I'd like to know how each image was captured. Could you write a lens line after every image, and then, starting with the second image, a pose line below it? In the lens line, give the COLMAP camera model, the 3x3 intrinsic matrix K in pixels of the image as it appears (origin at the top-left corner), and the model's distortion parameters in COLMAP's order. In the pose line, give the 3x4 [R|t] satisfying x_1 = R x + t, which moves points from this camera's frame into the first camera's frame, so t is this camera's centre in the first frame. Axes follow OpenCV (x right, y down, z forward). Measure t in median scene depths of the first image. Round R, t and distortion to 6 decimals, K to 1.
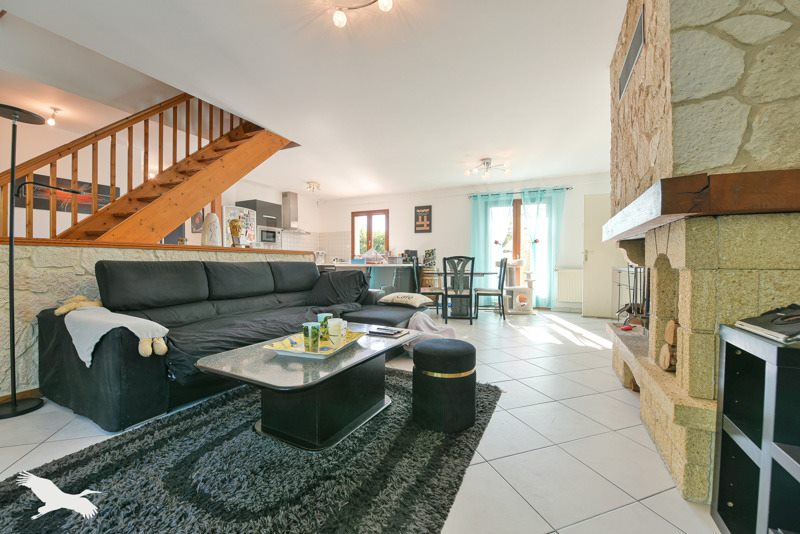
lens RADIAL K [[315.7, 0, 399.2], [0, 315.7, 263.5], [0, 0, 1]] dist [-0.000516, -0.000011]
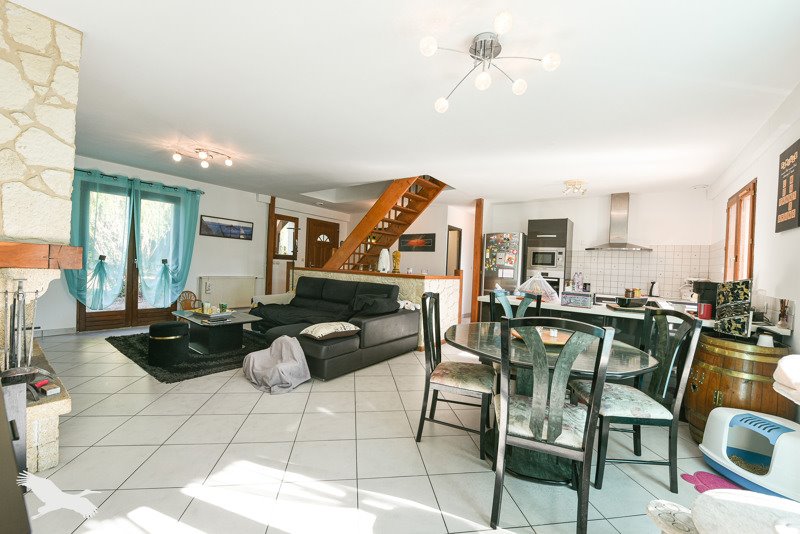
lens RADIAL K [[315.7, 0, 401.0], [0, 315.7, 268.5], [0, 0, 1]] dist [-0.000516, -0.000011]
pose [[-0.146336, -0.002708, -0.989231, 0.493896], [-0.053794, 0.998538, 0.005225, -0.041639], [0.987771, 0.053979, -0.146268, 0.718761]]
